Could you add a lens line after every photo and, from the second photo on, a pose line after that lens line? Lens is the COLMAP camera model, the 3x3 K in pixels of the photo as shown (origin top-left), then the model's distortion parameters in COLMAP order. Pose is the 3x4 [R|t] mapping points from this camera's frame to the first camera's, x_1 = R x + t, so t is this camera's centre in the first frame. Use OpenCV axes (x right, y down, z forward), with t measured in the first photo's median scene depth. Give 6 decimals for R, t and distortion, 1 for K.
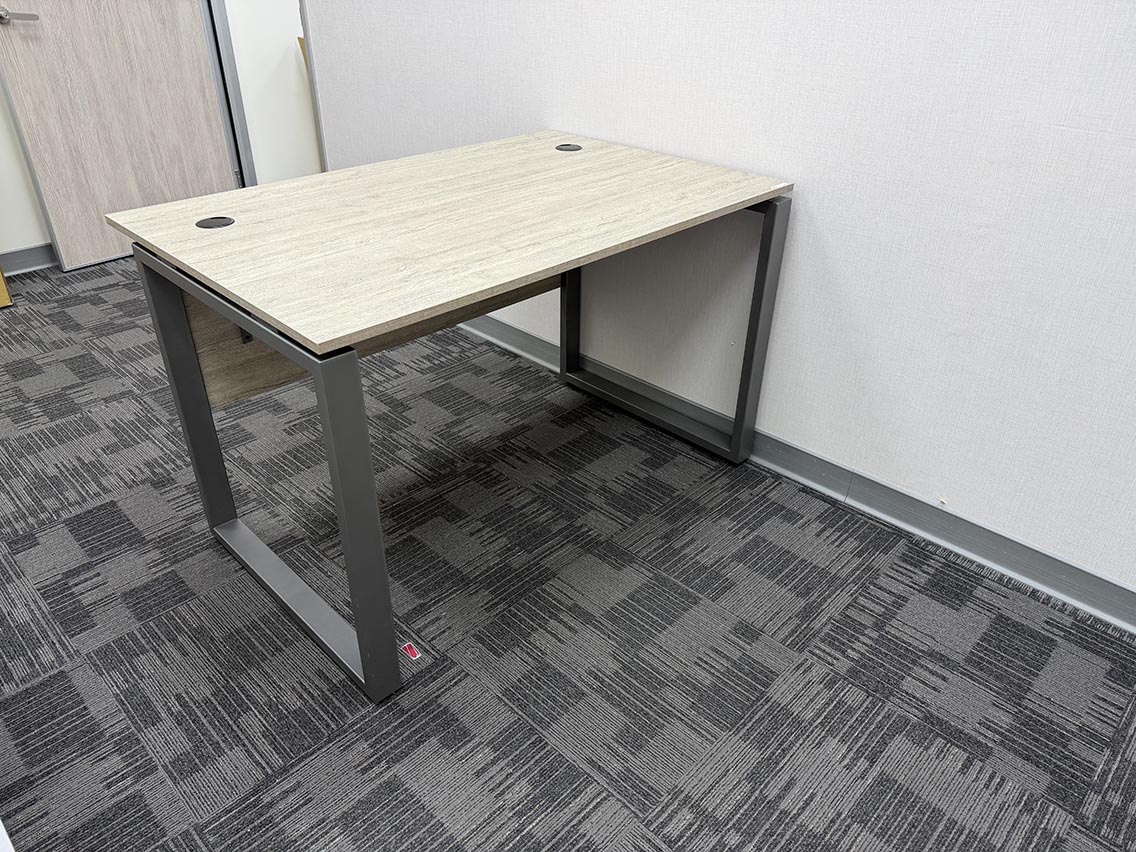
lens RADIAL K [[817.4, 0, 566.6], [0, 817.4, 420.4], [0, 0, 1]] dist [-0.000903, -0.004234]
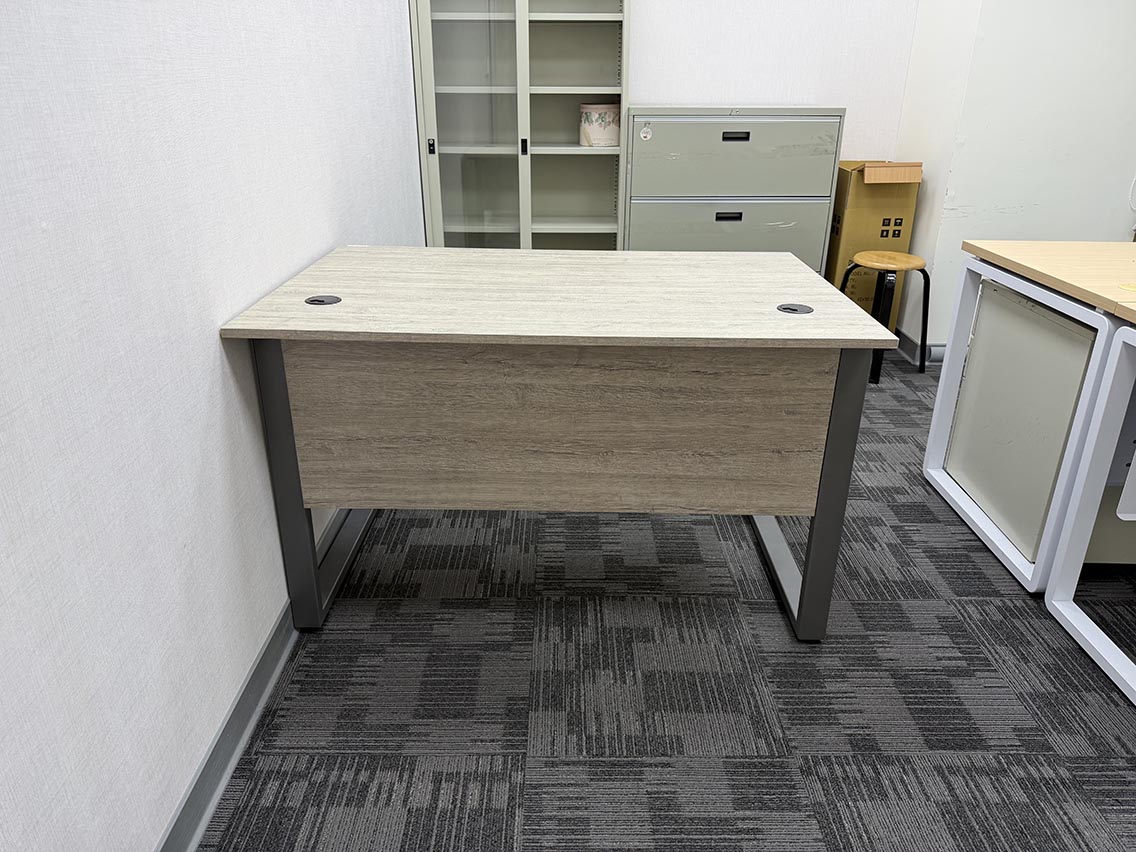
lens RADIAL K [[817.4, 0, 566.5], [0, 817.4, 430.3], [0, 0, 1]] dist [-0.000903, -0.004234]
pose [[-0.704558, -0.290767, 0.647342, -0.745476], [0.351917, 0.648978, 0.674523, -0.747544], [-0.616240, 0.703052, -0.354917, 1.309691]]
